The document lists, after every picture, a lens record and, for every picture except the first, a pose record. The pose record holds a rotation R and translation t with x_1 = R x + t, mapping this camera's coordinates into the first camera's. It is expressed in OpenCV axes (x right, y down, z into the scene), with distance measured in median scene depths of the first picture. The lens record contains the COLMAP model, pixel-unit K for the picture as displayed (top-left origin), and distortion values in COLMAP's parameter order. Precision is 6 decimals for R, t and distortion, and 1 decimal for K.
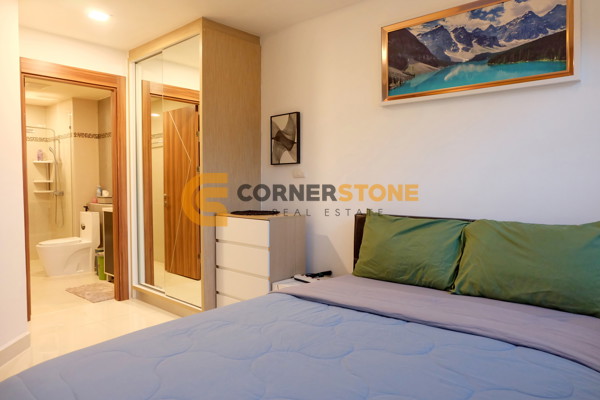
lens RADIAL K [[415.1, 0, 308.2], [0, 415.1, 196.5], [0, 0, 1]] dist [-0.046528, 0.045735]
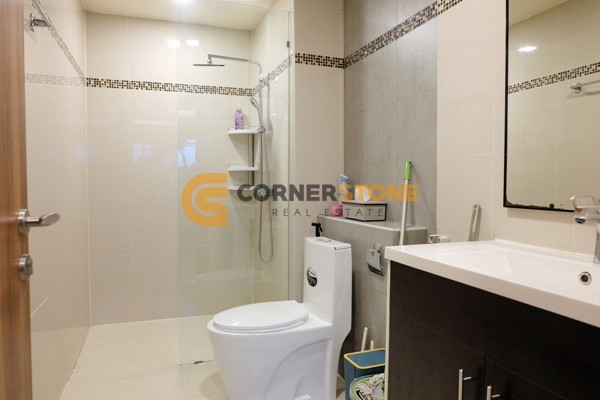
lens RADIAL K [[415.1, 0, 299.5], [0, 415.1, 199.7], [0, 0, 1]] dist [-0.046528, 0.045735]
pose [[0.875427, 0.023420, -0.482783, -0.340336], [-0.020574, 0.999726, 0.011190, -0.004724], [0.482913, 0.000137, 0.875668, 0.598971]]
